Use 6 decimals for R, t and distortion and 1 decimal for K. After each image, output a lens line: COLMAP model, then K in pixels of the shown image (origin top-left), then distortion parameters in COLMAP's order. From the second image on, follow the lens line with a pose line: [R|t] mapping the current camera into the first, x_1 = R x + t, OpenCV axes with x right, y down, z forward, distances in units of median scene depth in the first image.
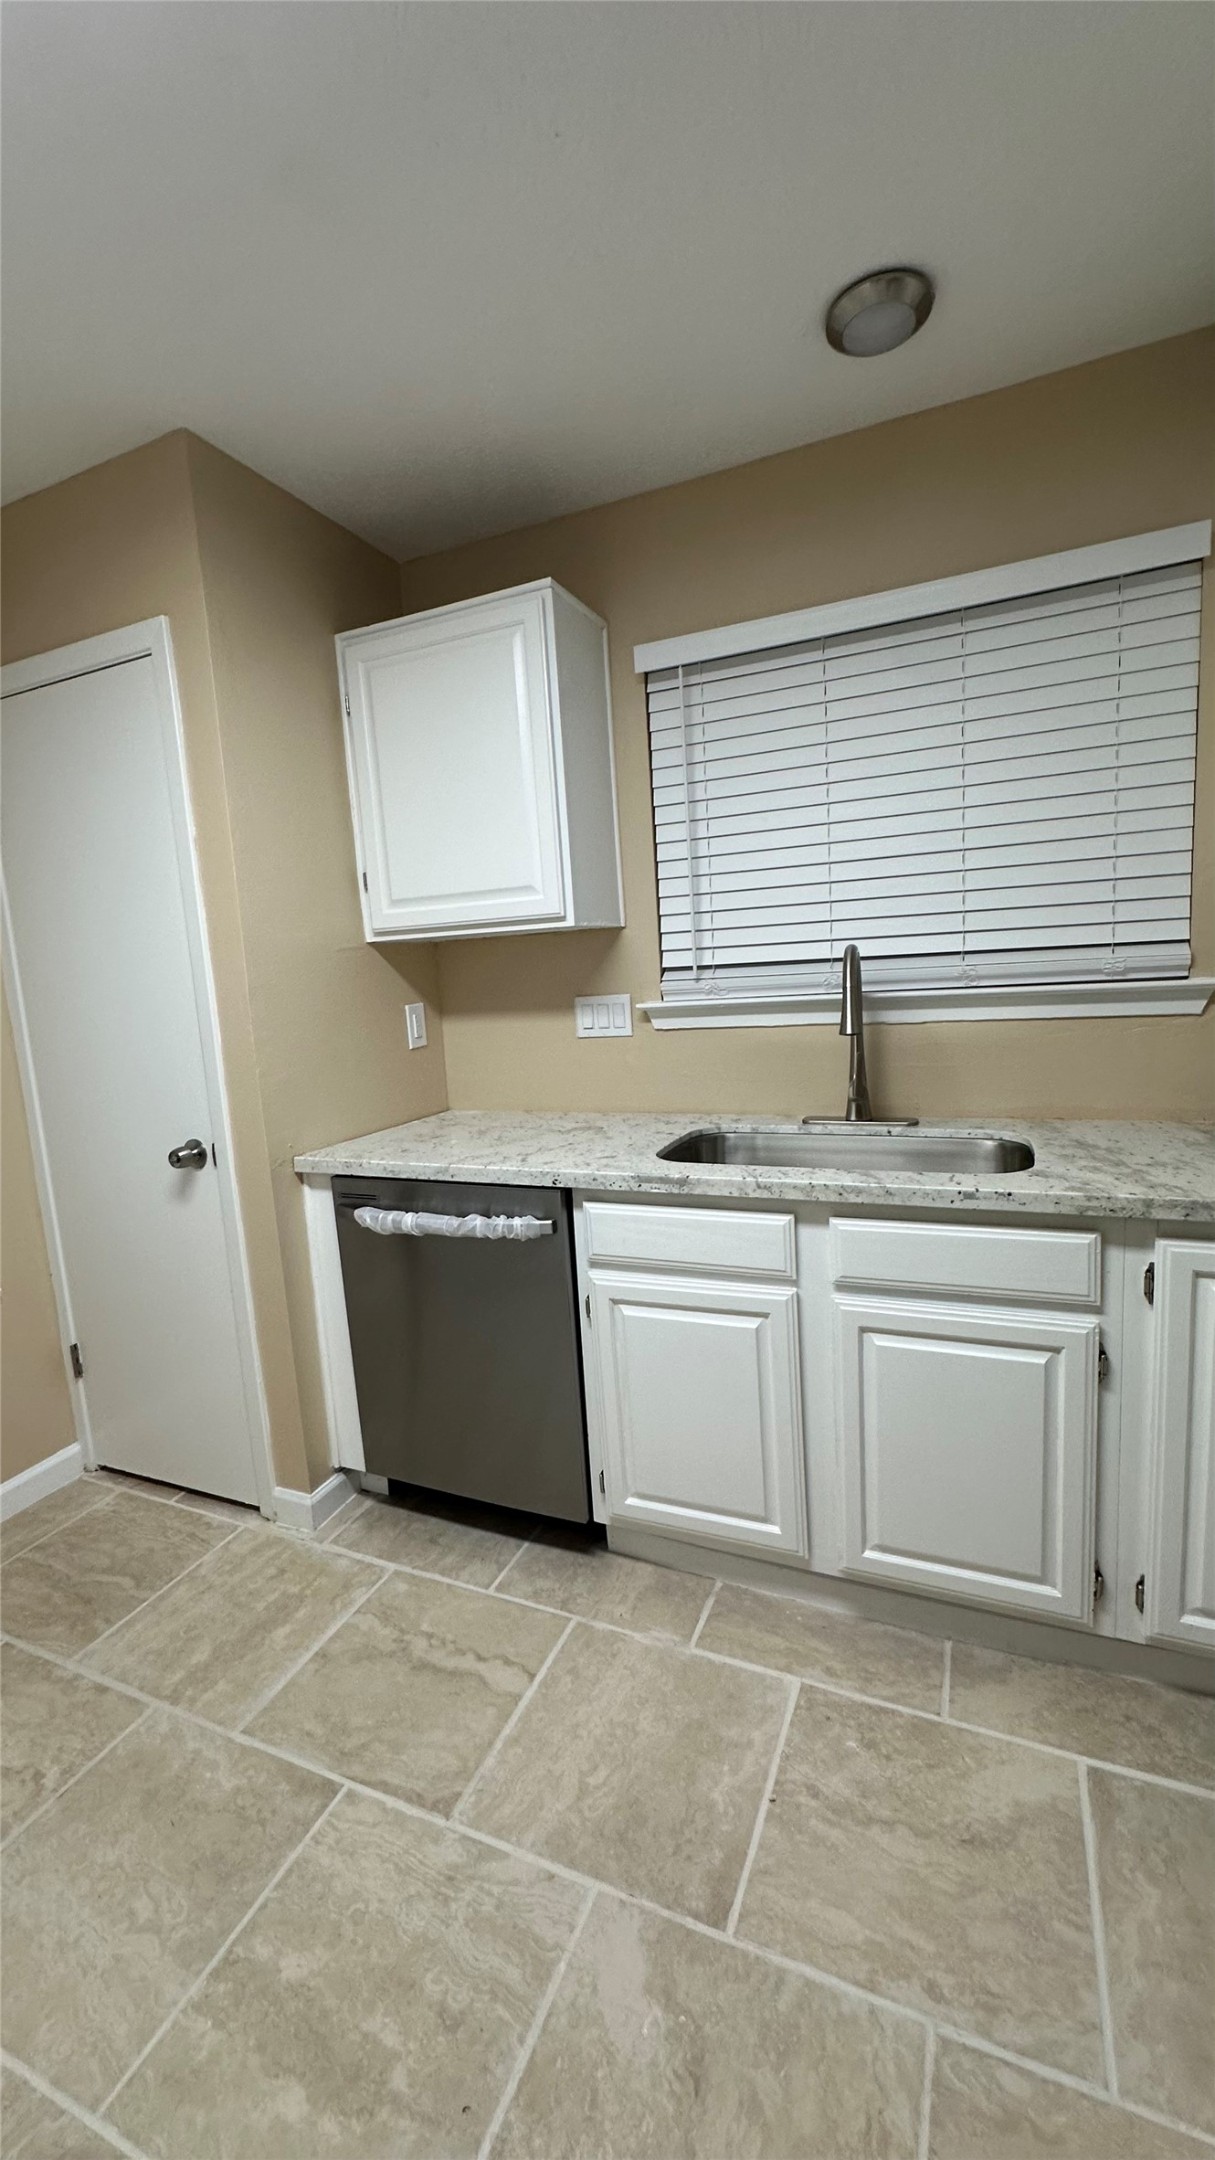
lens RADIAL K [[862.3, 0, 609.7], [0, 862.3, 1080.6], [0, 0, 1]] dist [-0.002000, 0.000303]
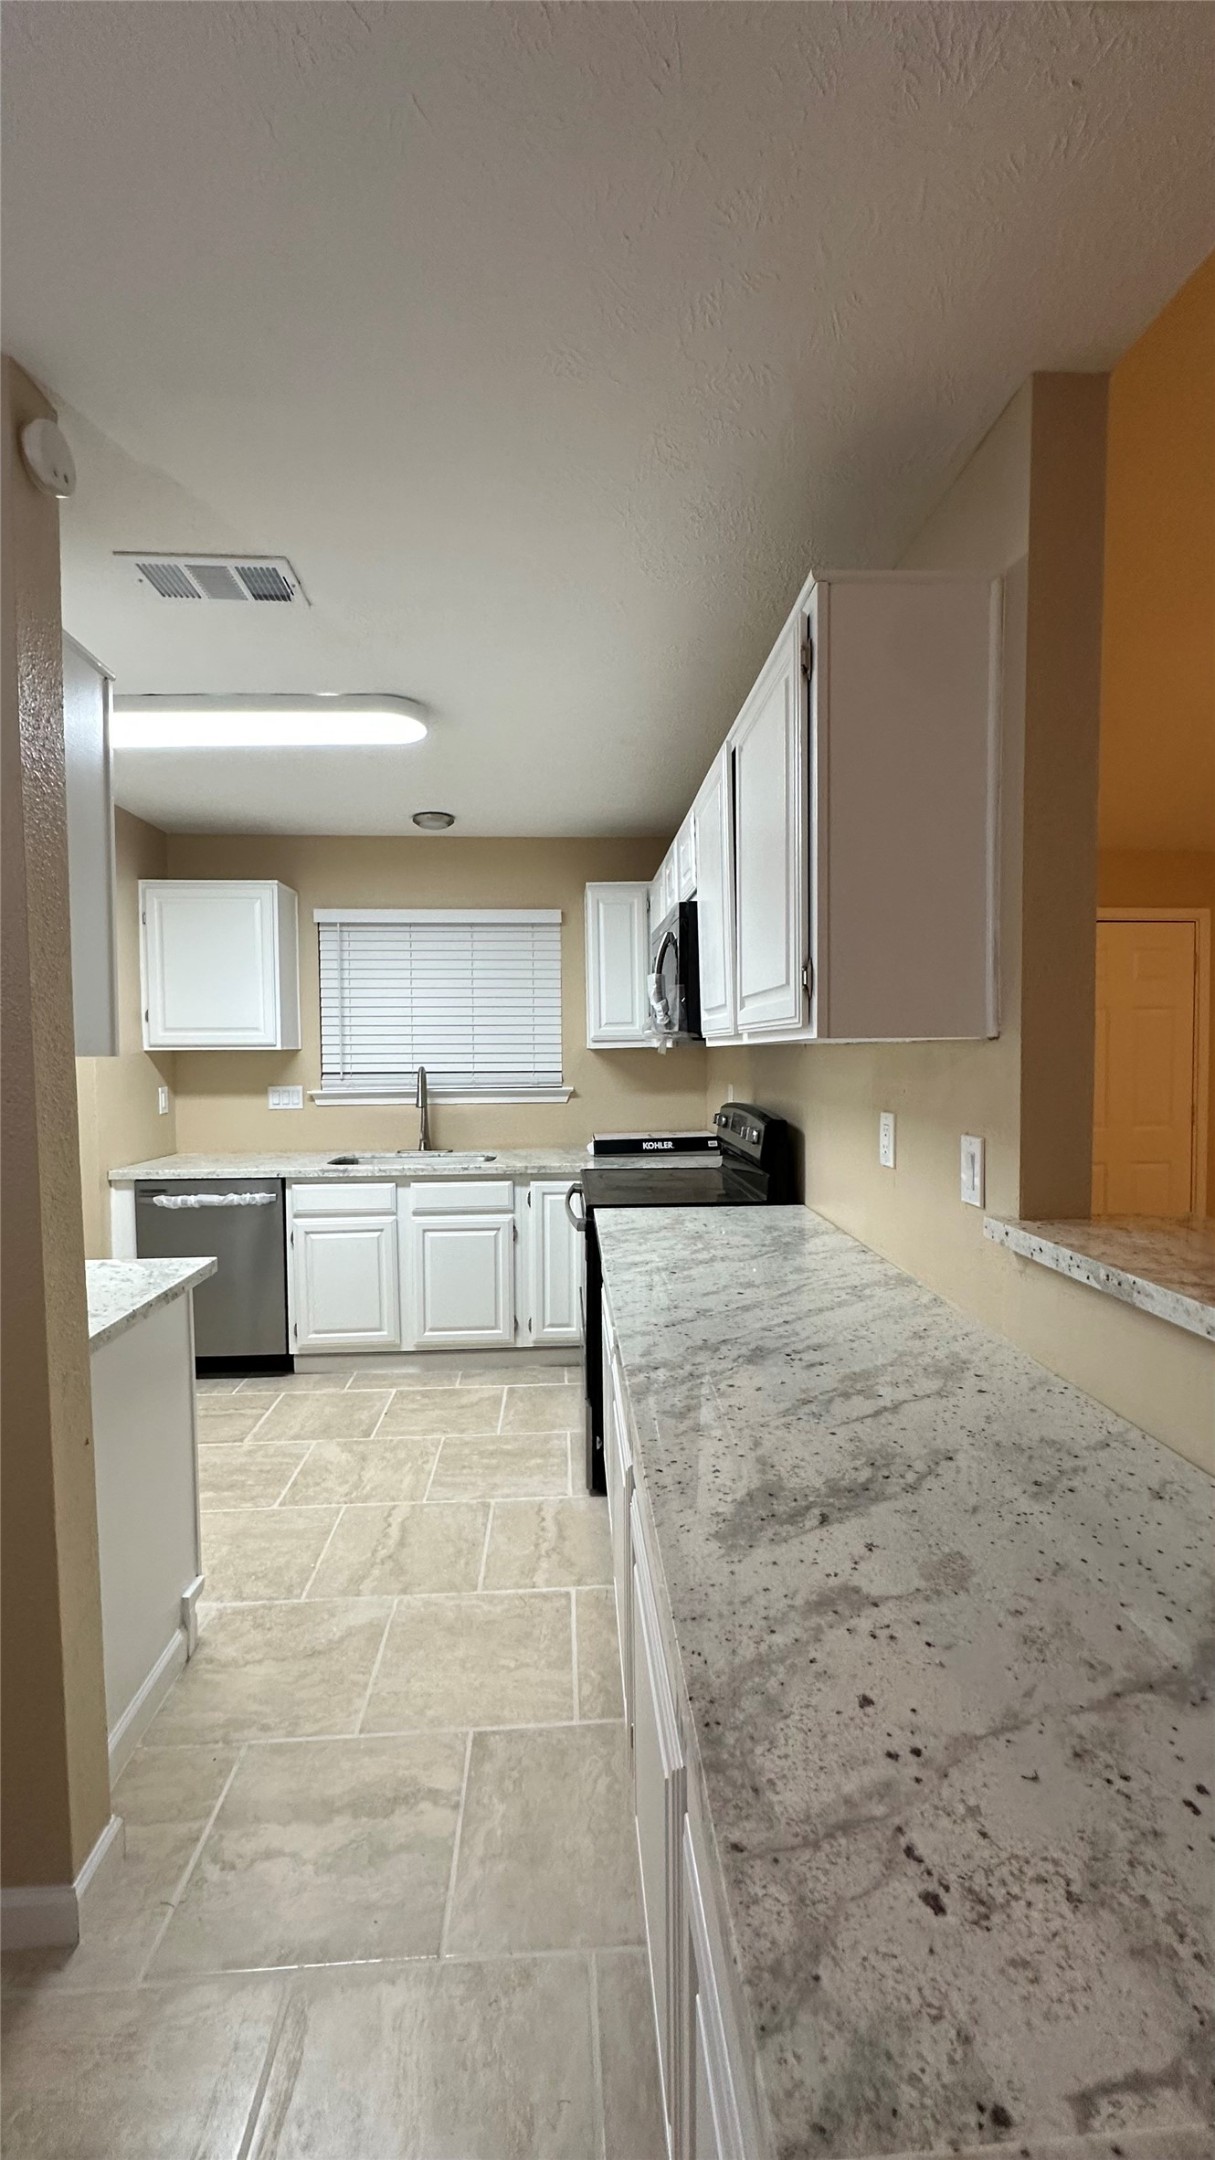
lens RADIAL K [[862.3, 0, 609.1], [0, 862.3, 1083.9], [0, 0, 1]] dist [-0.002000, 0.000303]
pose [[0.887809, 0.036216, 0.458784, -0.284560], [0.015522, 0.993975, -0.108500, 0.124072], [-0.459950, 0.103449, 0.881898, -1.086505]]
